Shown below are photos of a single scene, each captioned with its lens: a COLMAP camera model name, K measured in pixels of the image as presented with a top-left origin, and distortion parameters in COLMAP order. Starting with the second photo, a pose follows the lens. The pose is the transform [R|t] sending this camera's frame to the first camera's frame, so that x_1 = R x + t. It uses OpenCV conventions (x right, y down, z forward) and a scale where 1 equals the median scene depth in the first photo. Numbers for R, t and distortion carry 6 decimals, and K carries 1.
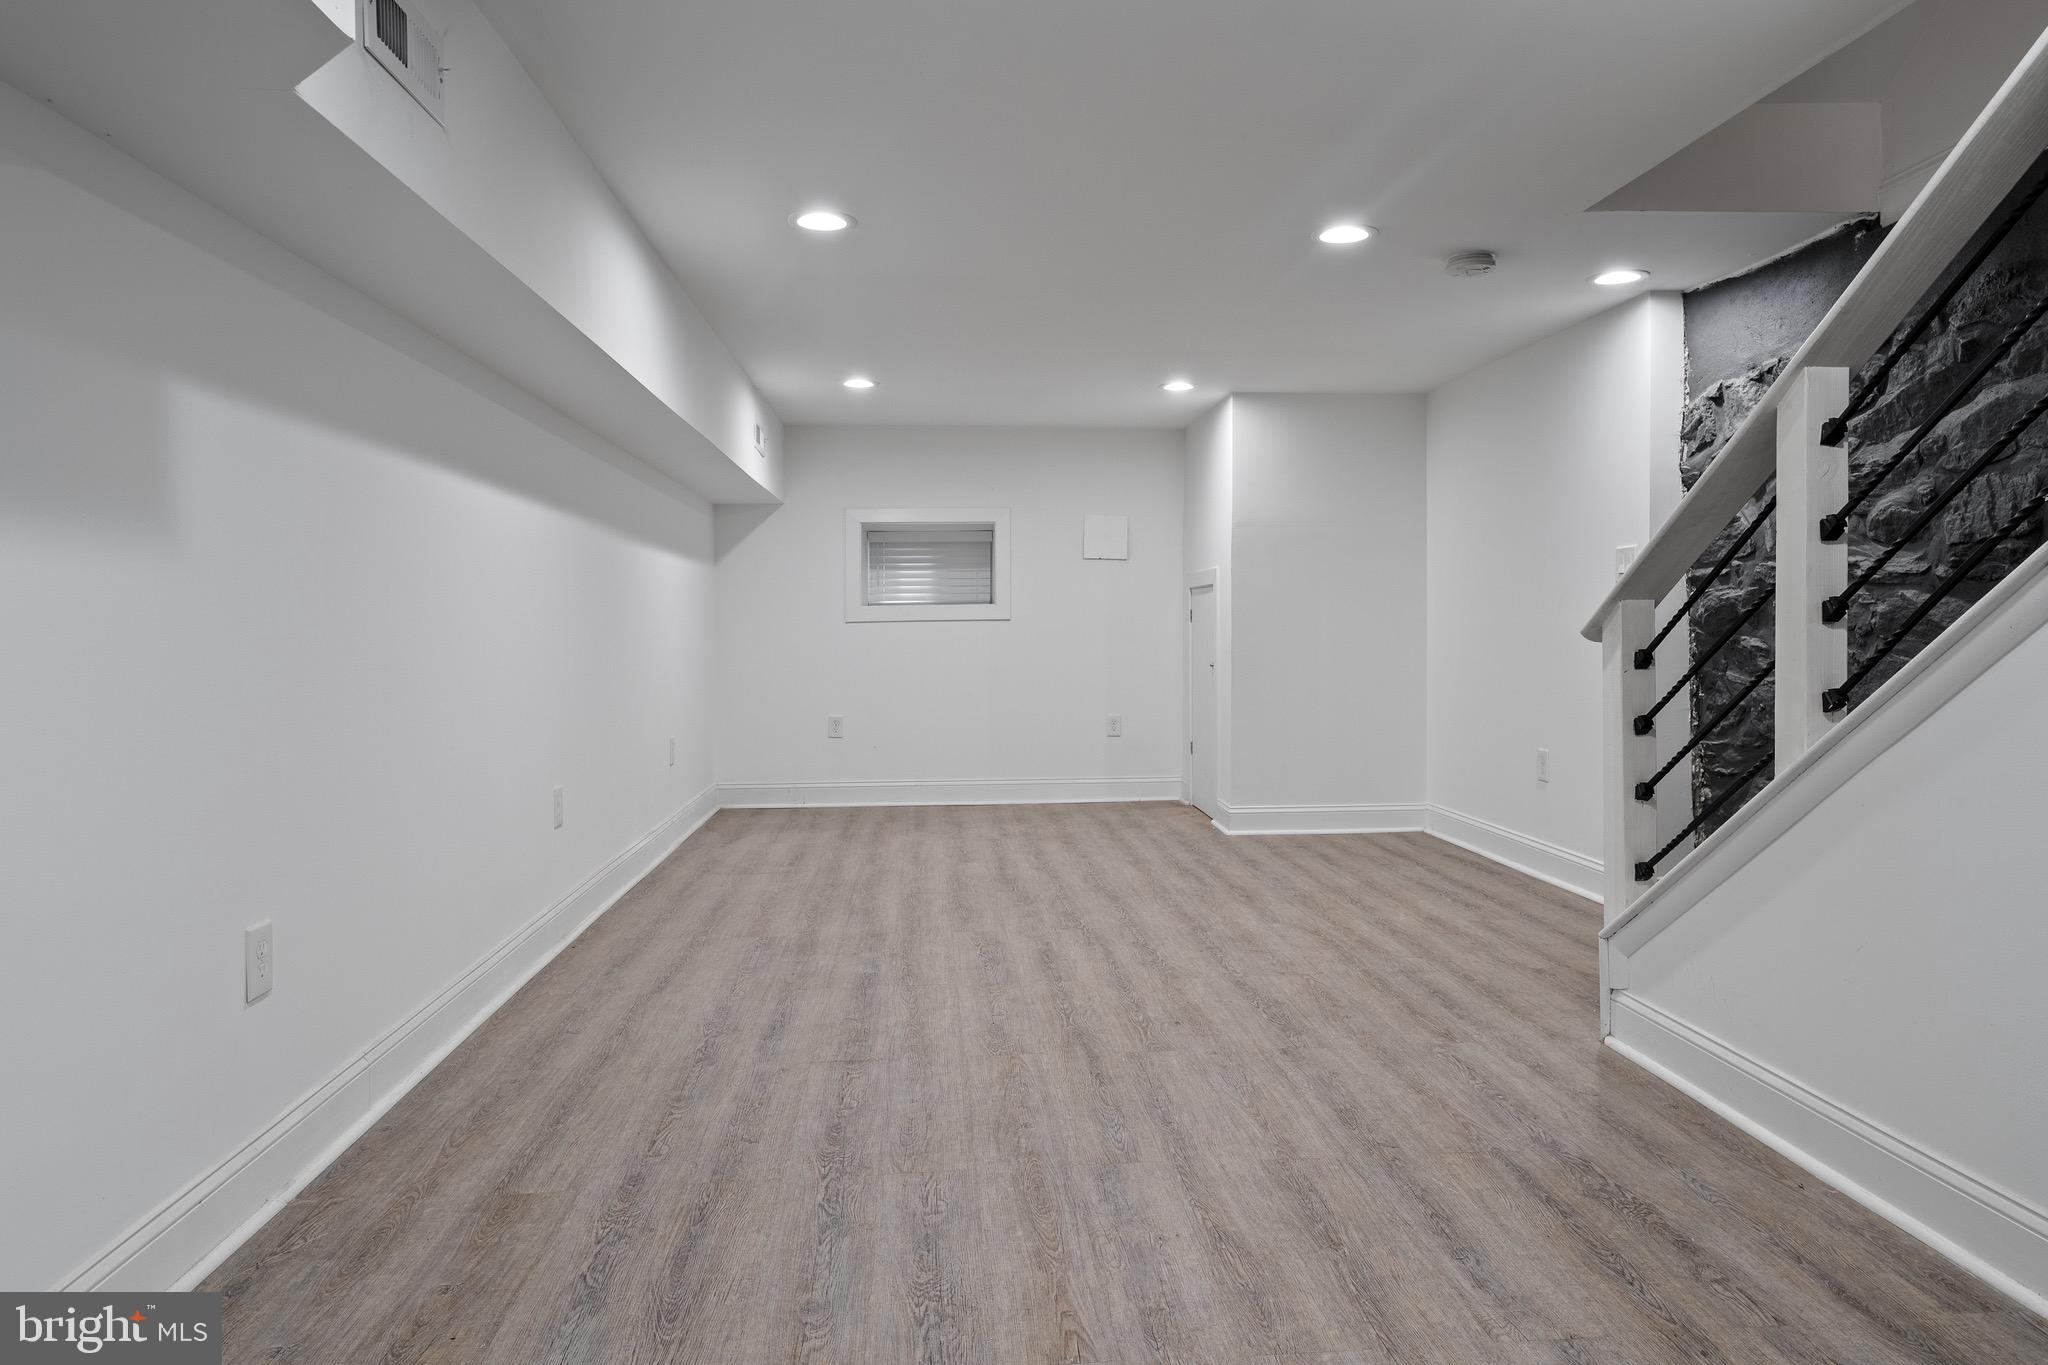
lens RADIAL K [[1239.7, 0, 1024.0], [0, 1239.7, 682.5], [0, 0, 1]] dist [-0.000356, -0.000091]
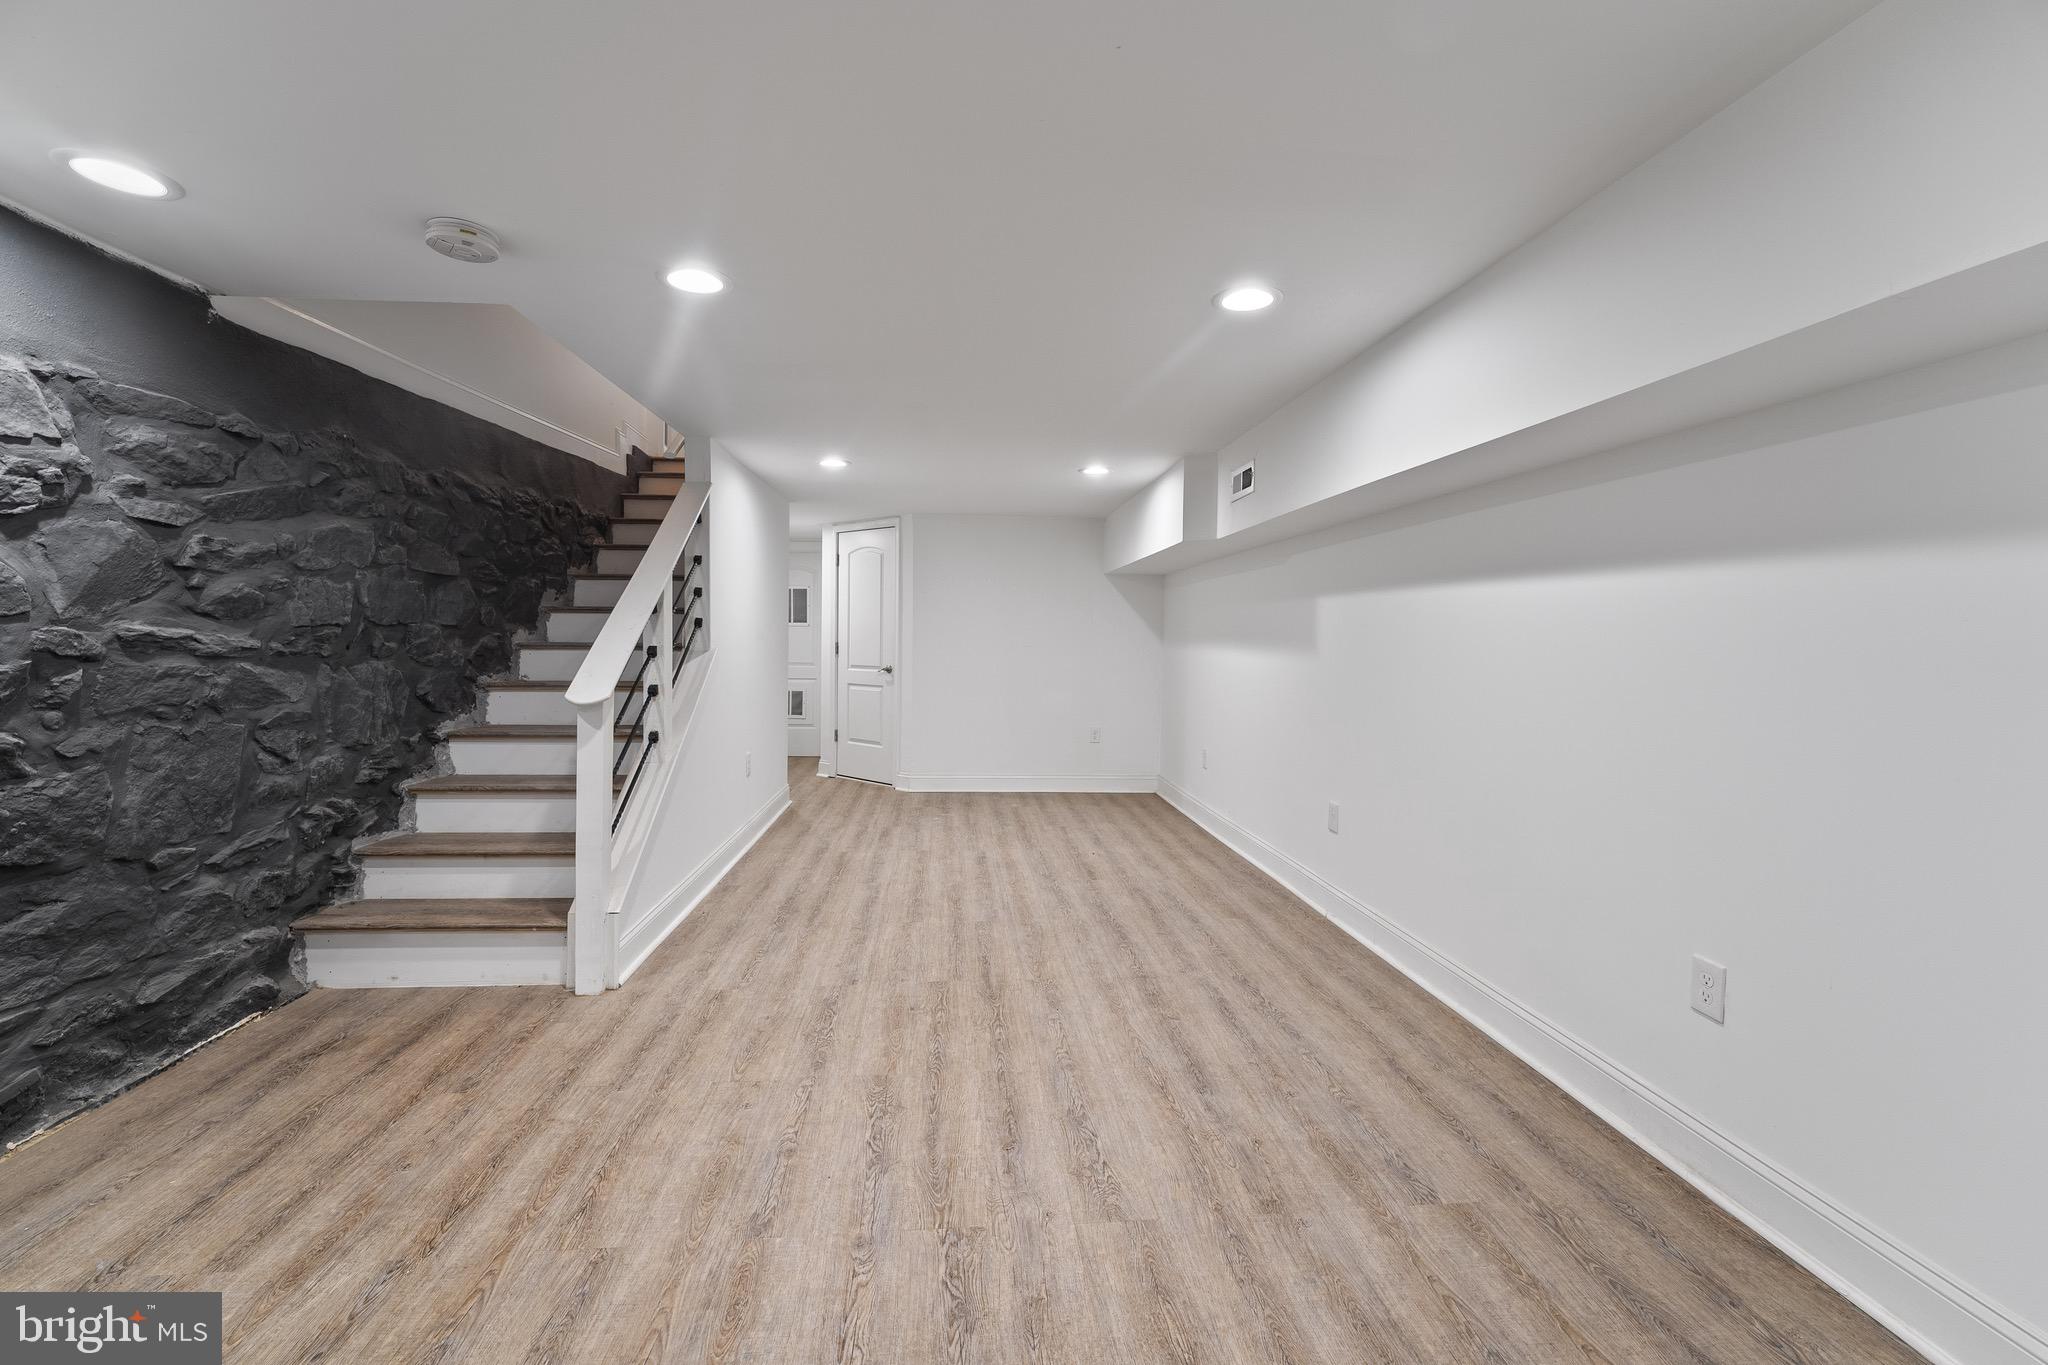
lens RADIAL K [[833.7, 0, 1032.3], [0, 833.7, 719.7], [0, 0, 1]] dist [-0.010117, 0.000243]
pose [[-0.999702, -0.007443, -0.023235, 0.023475], [-0.010731, 0.989404, 0.144794, -0.146866], [0.021912, 0.145000, -0.989189, 1.854970]]
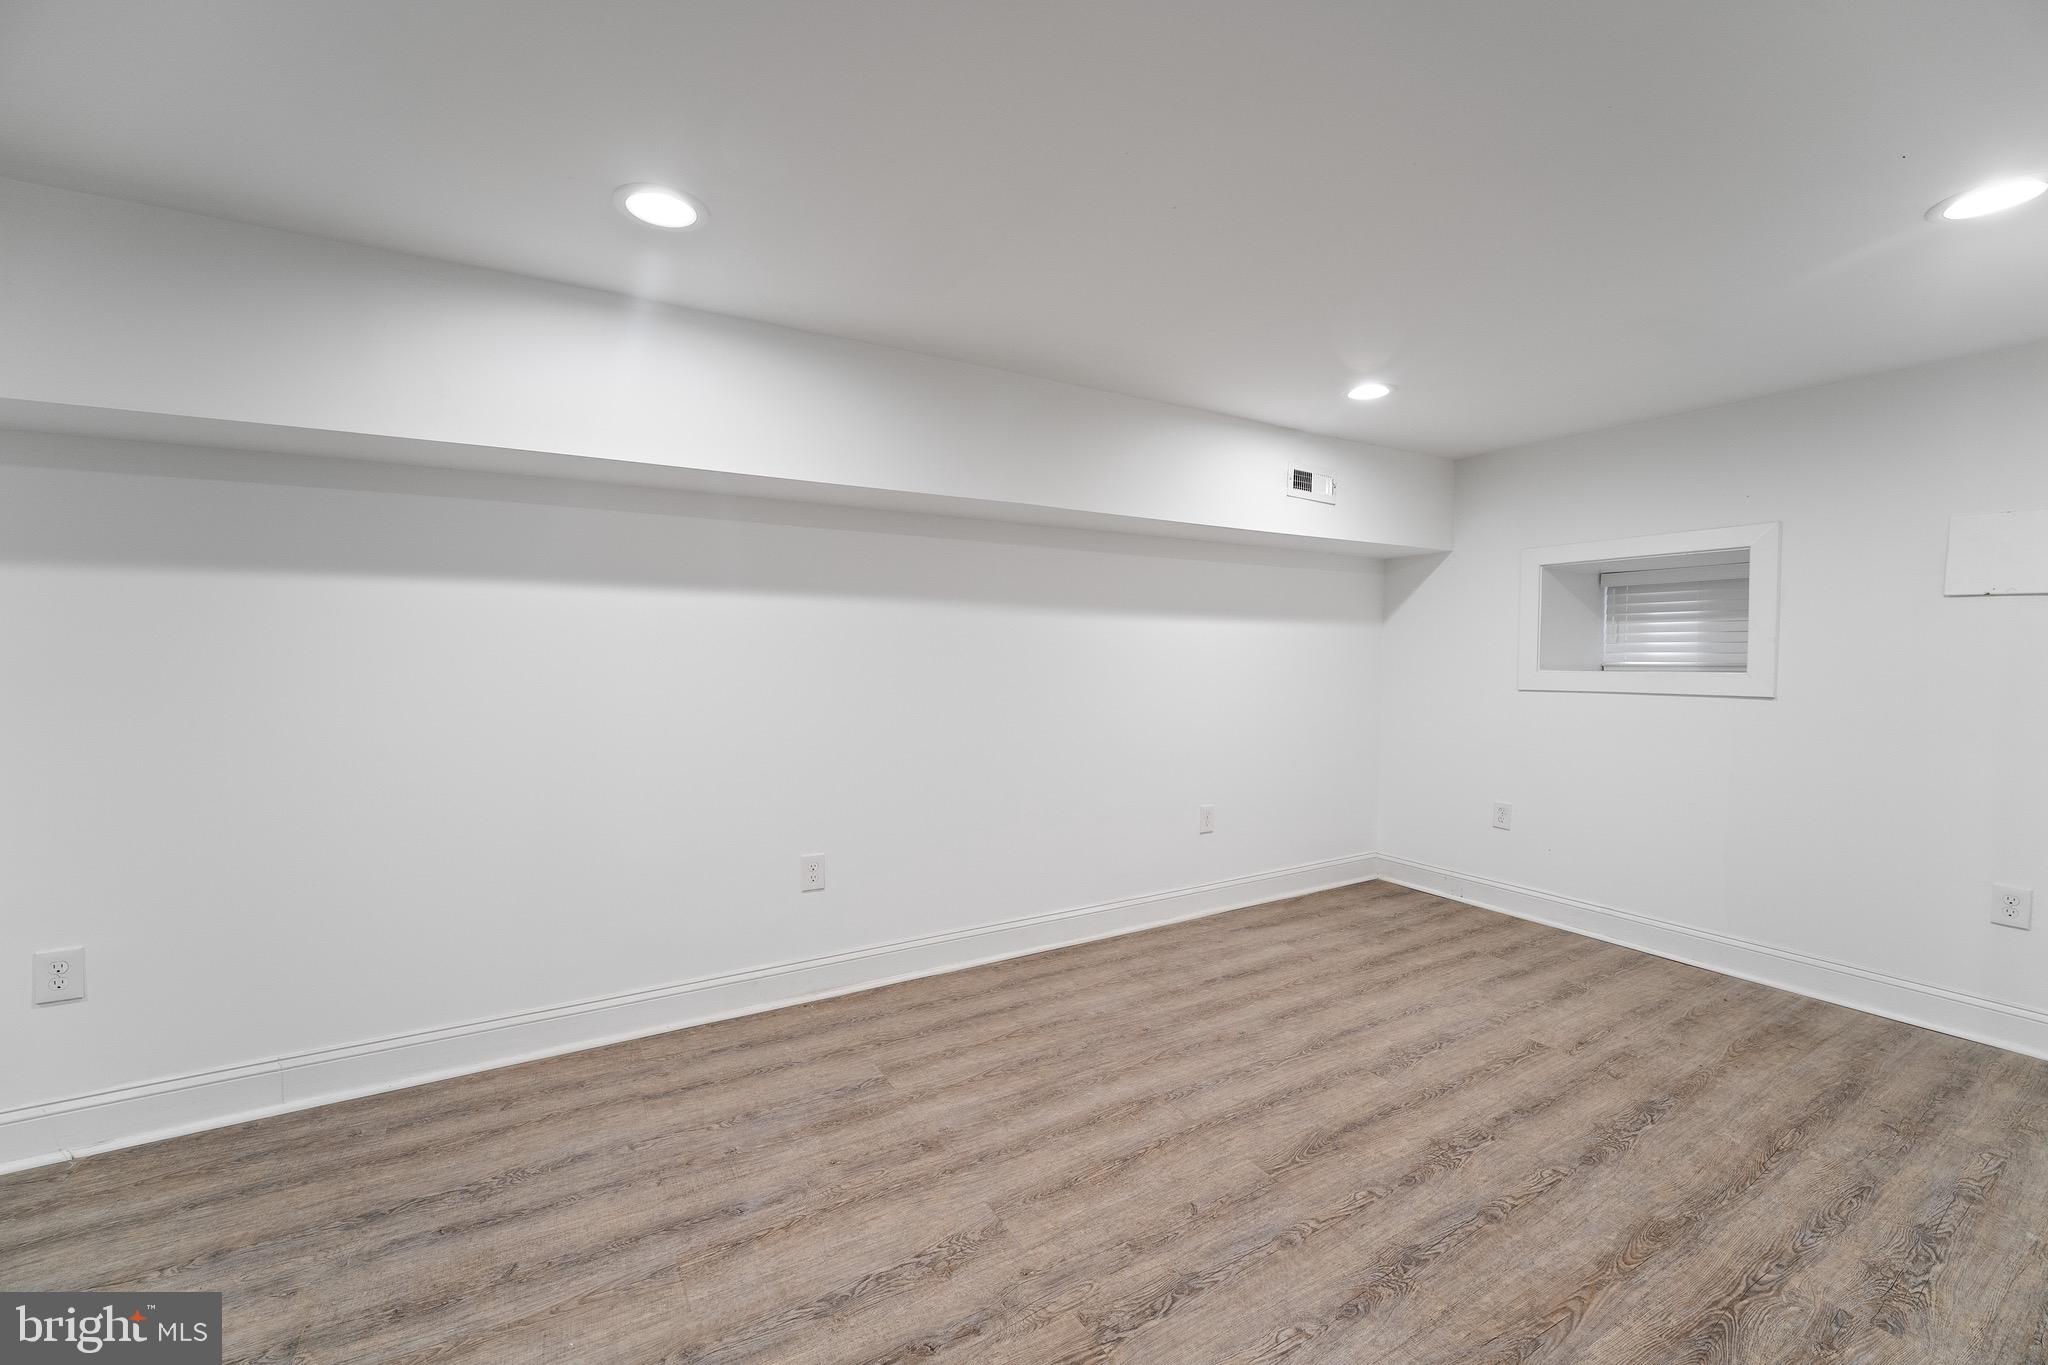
lens RADIAL K [[826.8, 0, 1024.0], [0, 826.8, 661.0], [0, 0, 1]] dist [-0.015335, 0.000289]
pose [[0.439605, 0.014621, -0.898072, 0.458937], [-0.044963, 0.998972, -0.005746, -0.115527], [0.897065, 0.042906, 0.439811, 1.094767]]
